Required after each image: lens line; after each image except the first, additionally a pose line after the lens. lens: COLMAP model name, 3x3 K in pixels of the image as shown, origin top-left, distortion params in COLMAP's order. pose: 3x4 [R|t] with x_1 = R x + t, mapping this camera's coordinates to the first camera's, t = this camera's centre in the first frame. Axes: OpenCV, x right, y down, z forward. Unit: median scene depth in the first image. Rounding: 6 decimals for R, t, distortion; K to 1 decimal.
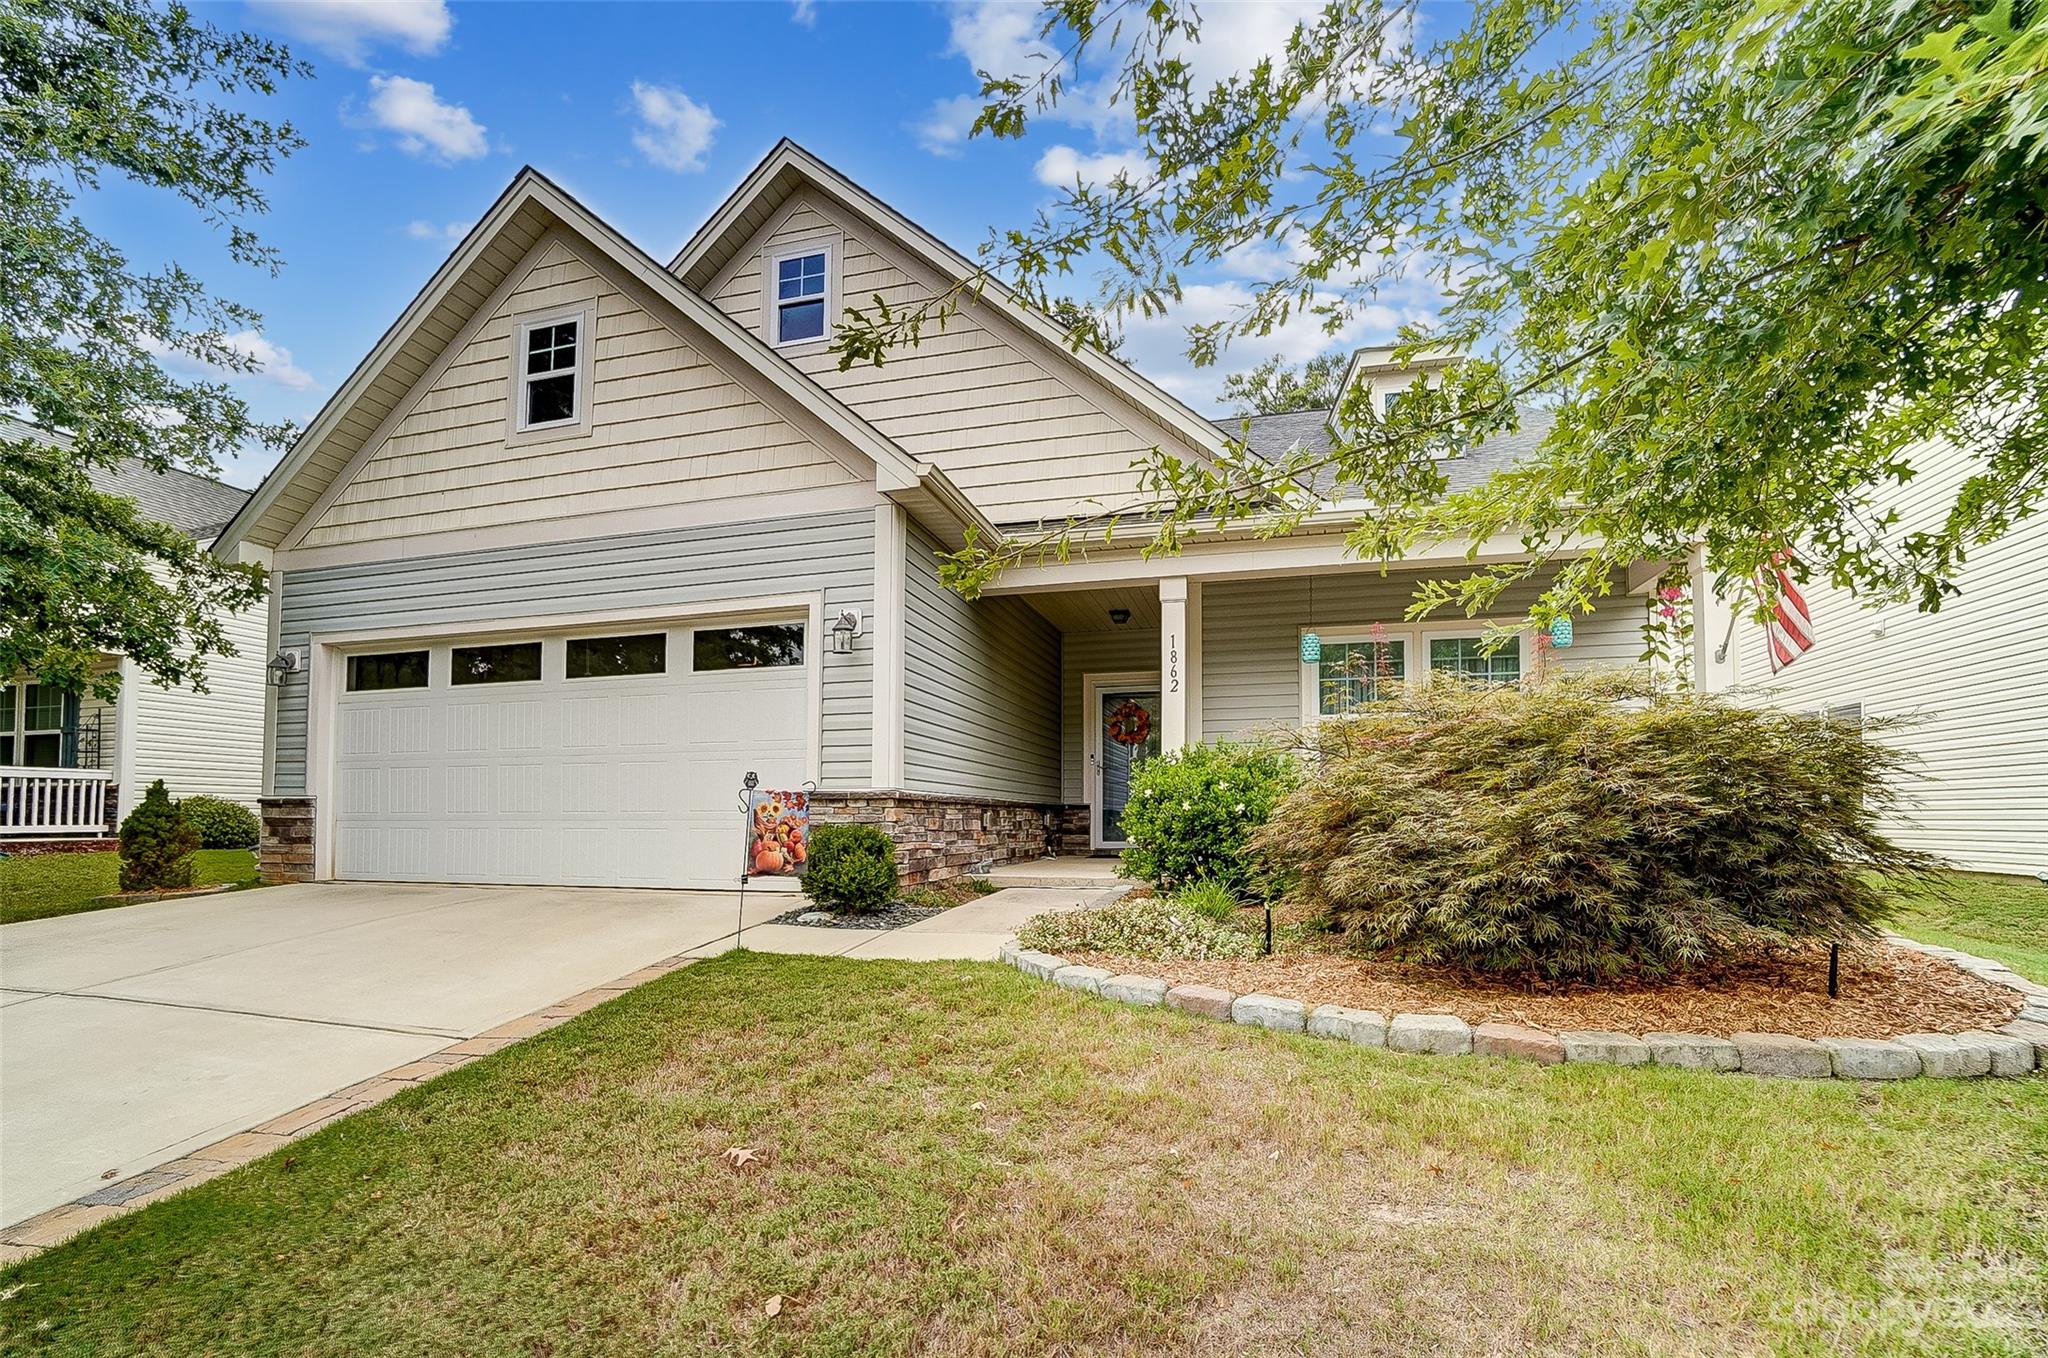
lens RADIAL K [[935.2, 0, 1021.6], [0, 935.2, 749.6], [0, 0, 1]] dist [-0.051661, 0.021590]
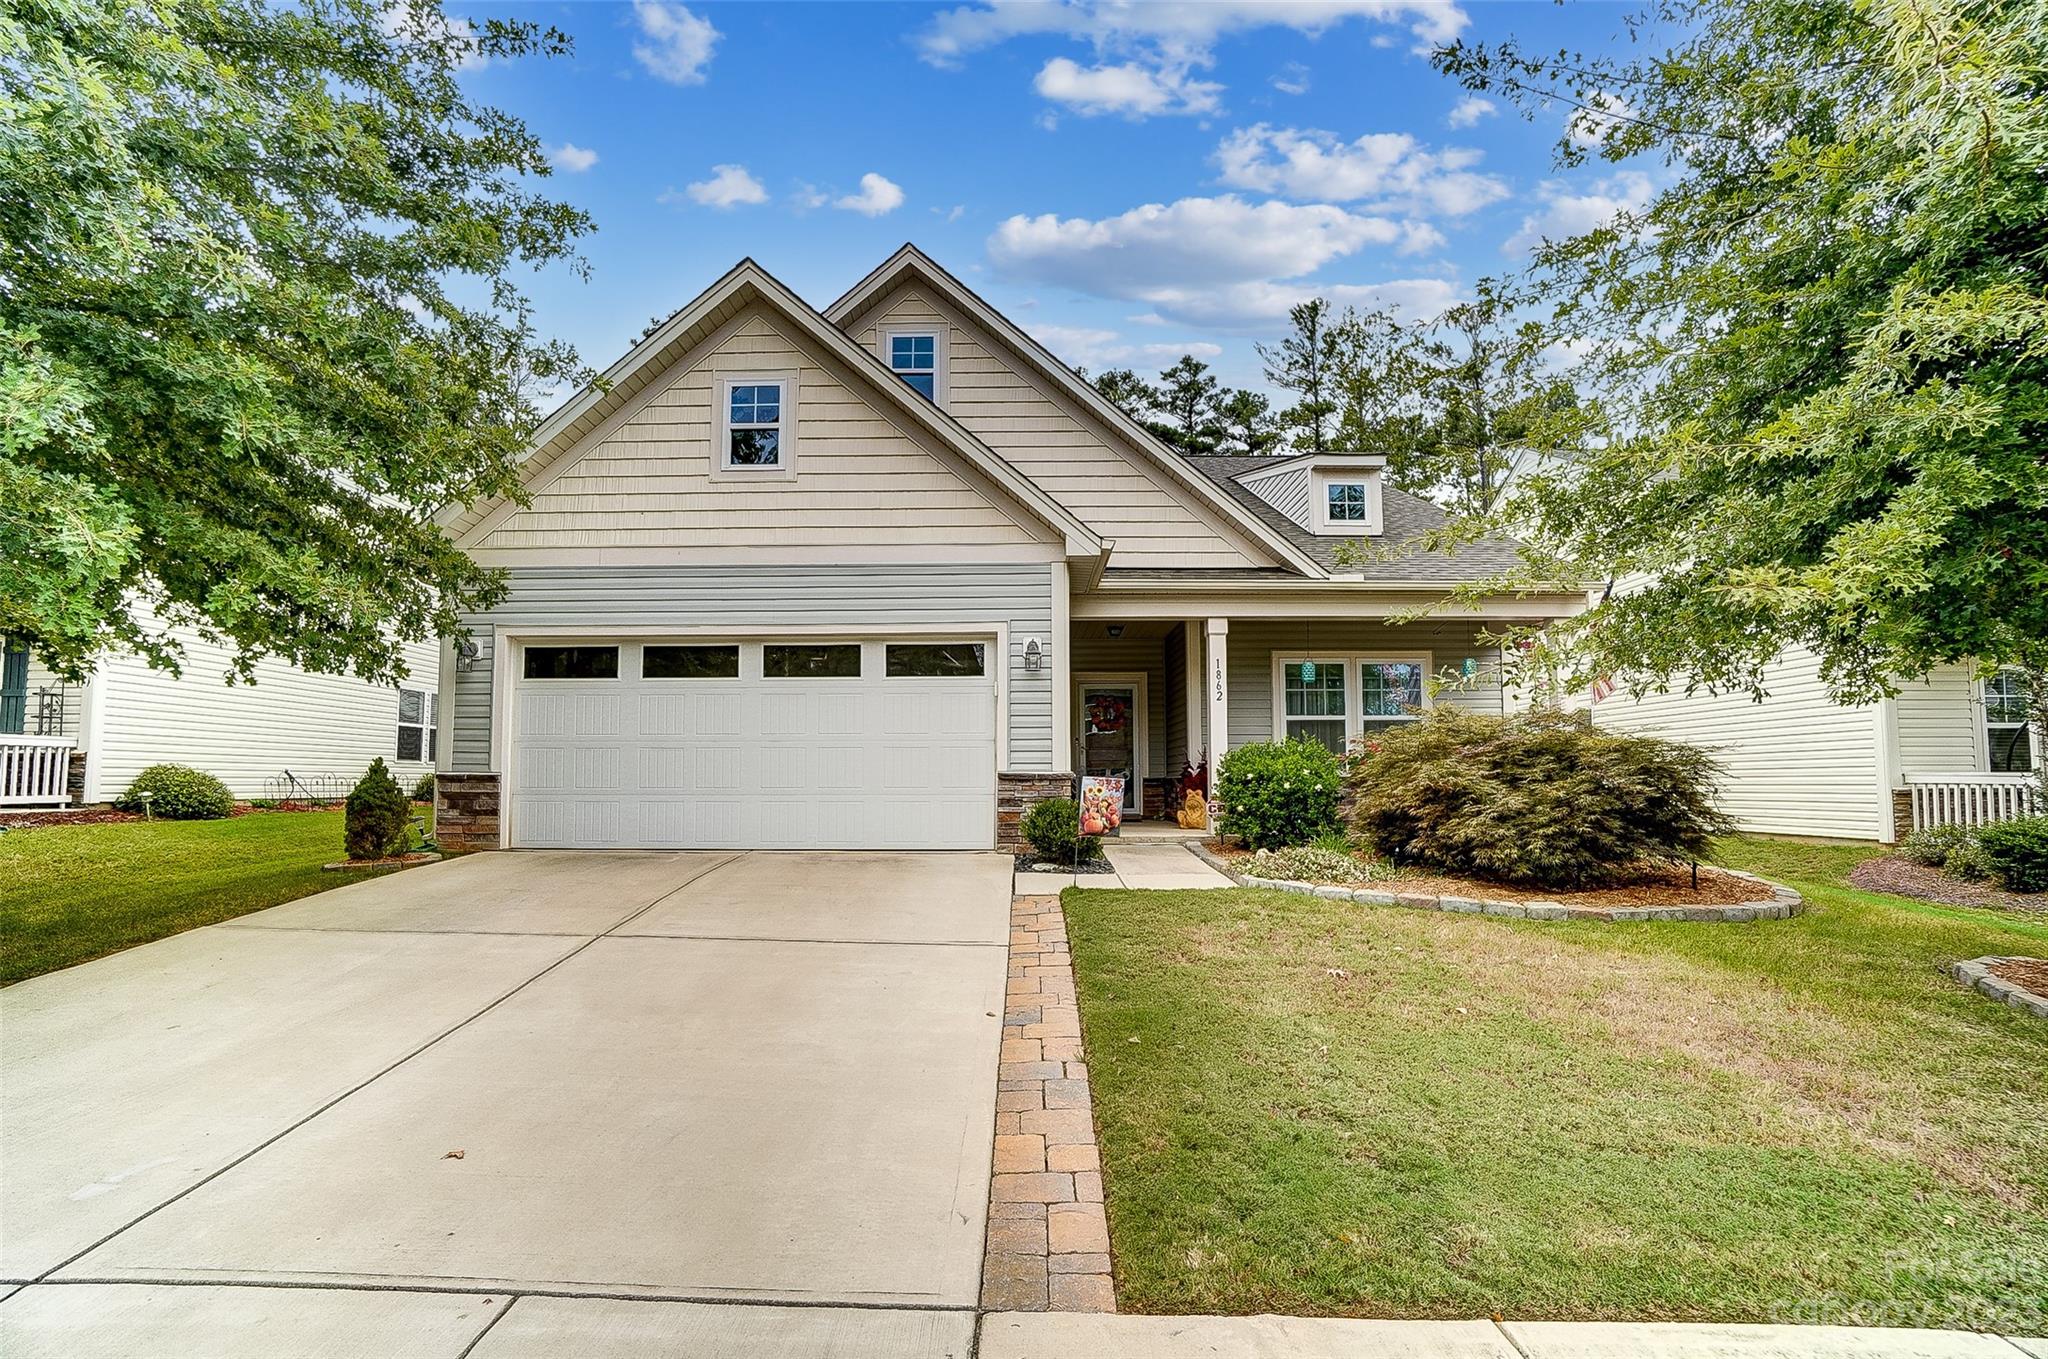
lens RADIAL K [[925.6, 0, 998.2], [0, 925.6, 669.3], [0, 0, 1]] dist [-0.050148, 0.020876]
pose [[0.968440, 0.031101, 0.247300, -0.484144], [-0.019776, 0.998644, -0.048147, -0.034294], [-0.248462, 0.041737, 0.967742, -0.240869]]
